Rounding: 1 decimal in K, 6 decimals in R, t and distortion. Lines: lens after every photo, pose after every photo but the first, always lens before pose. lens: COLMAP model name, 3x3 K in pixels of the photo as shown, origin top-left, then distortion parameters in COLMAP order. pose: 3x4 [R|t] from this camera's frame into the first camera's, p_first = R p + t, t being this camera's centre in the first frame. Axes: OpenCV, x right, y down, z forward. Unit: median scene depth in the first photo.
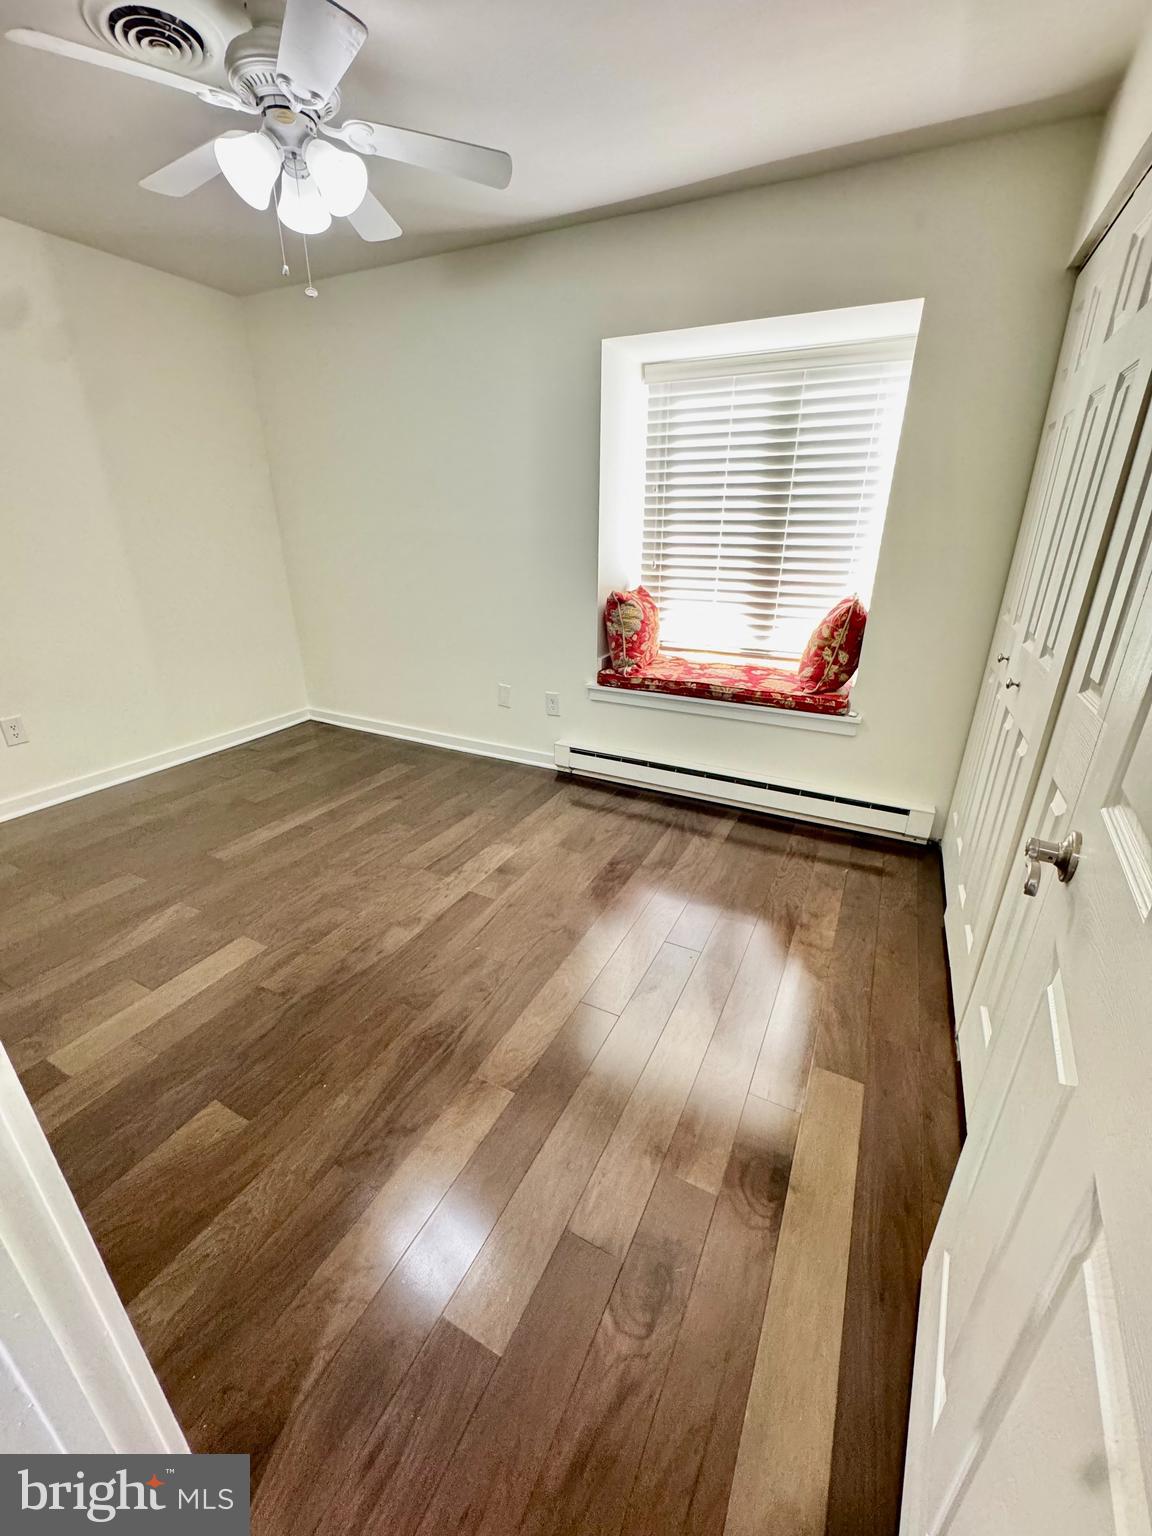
lens RADIAL K [[613.3, 0, 580.7], [0, 613.3, 764.0], [0, 0, 1]] dist [0.002508, -0.000225]
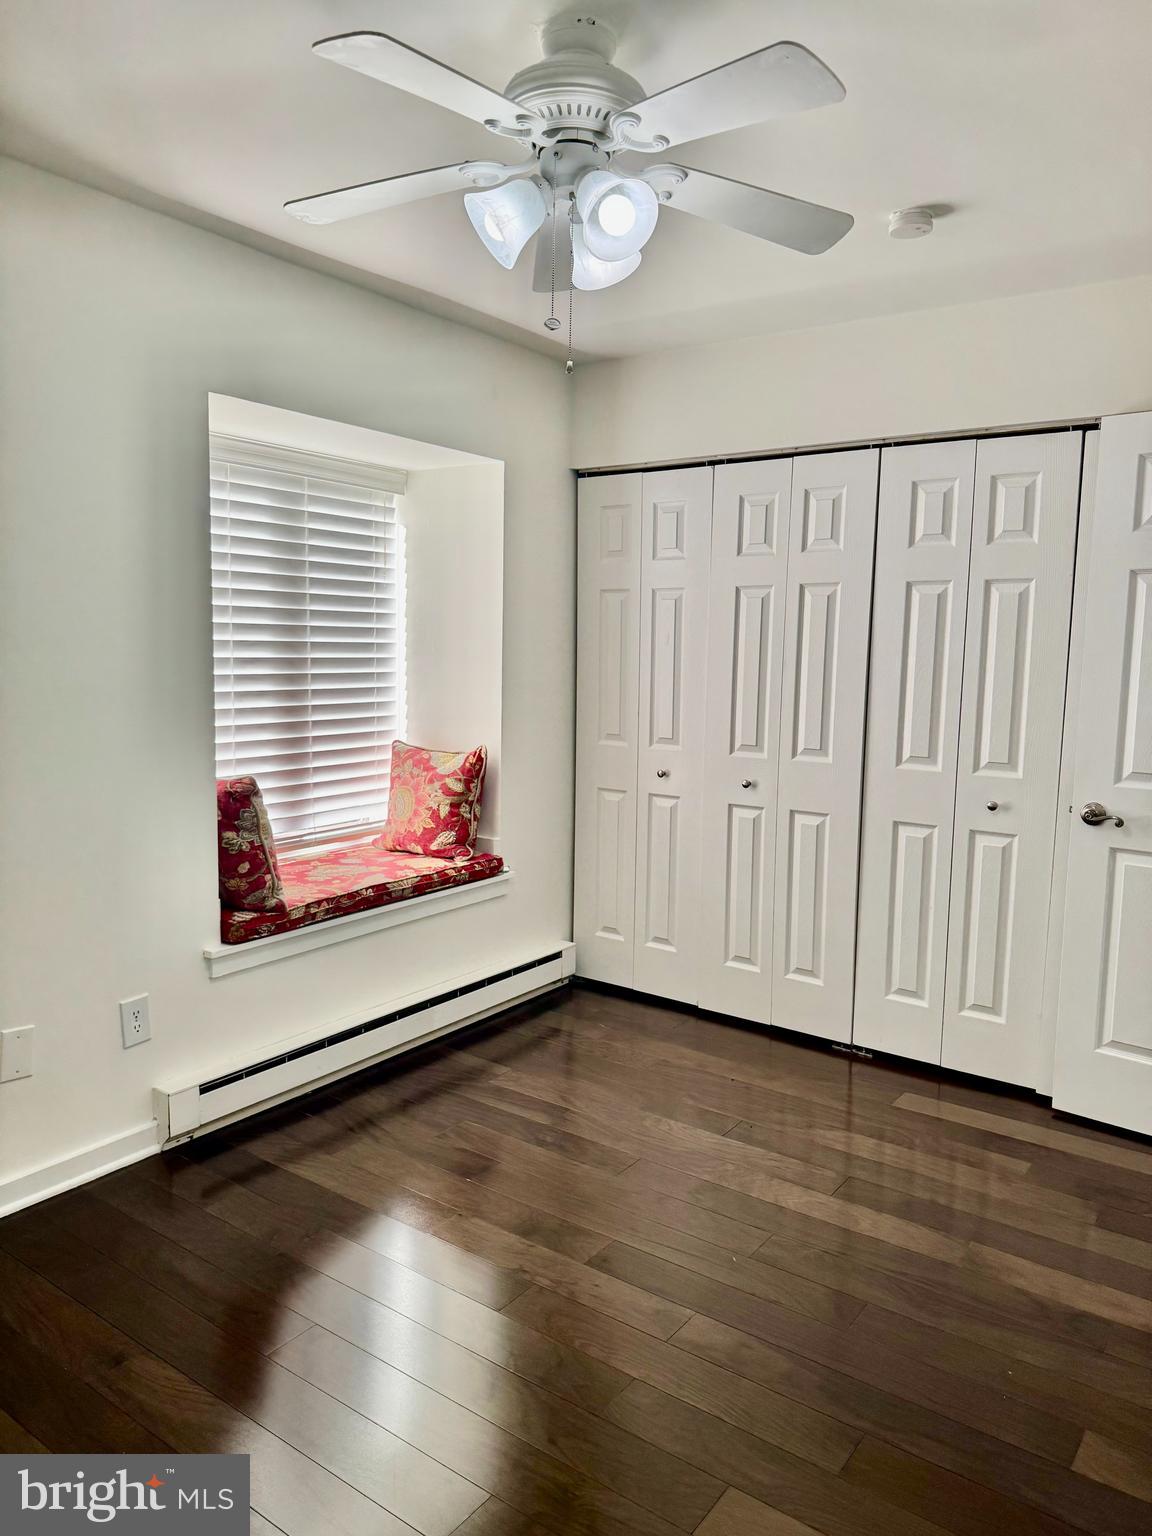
lens RADIAL K [[1079.2, 0, 578.4], [0, 1079.2, 770.5], [0, 0, 1]] dist [0.028266, -0.009935]
pose [[0.155778, -0.125912, 0.979734, -0.943957], [0.346387, 0.935824, 0.065193, -0.255413], [-0.925067, 0.329212, 0.189394, 0.527120]]
